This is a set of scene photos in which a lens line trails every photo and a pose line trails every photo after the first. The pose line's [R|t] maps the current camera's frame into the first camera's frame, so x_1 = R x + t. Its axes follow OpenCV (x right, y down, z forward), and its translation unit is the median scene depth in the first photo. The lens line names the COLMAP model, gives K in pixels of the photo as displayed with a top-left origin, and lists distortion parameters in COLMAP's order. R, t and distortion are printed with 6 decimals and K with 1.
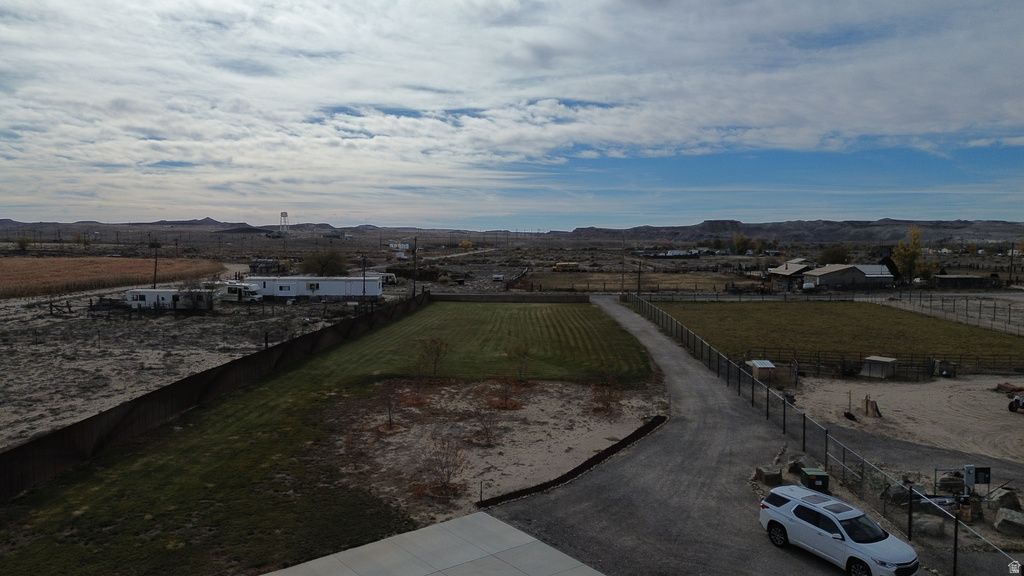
lens RADIAL K [[724.4, 0, 515.7], [0, 724.4, 292.5], [0, 0, 1]] dist [0.085863, -0.079300]
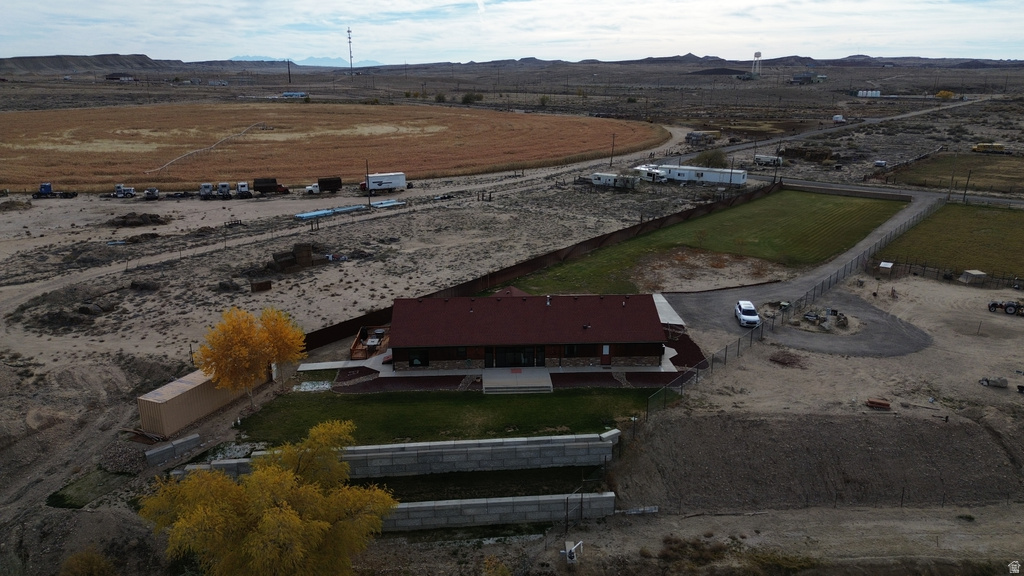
lens RADIAL K [[724.4, 0, 513.0], [0, 724.4, 287.0], [0, 0, 1]] dist [0.085863, -0.079300]
pose [[0.811239, 0.165425, -0.560825, 0.355956], [-0.043011, 0.973429, 0.224912, -0.125390], [0.583130, -0.158336, 0.796799, -0.568566]]
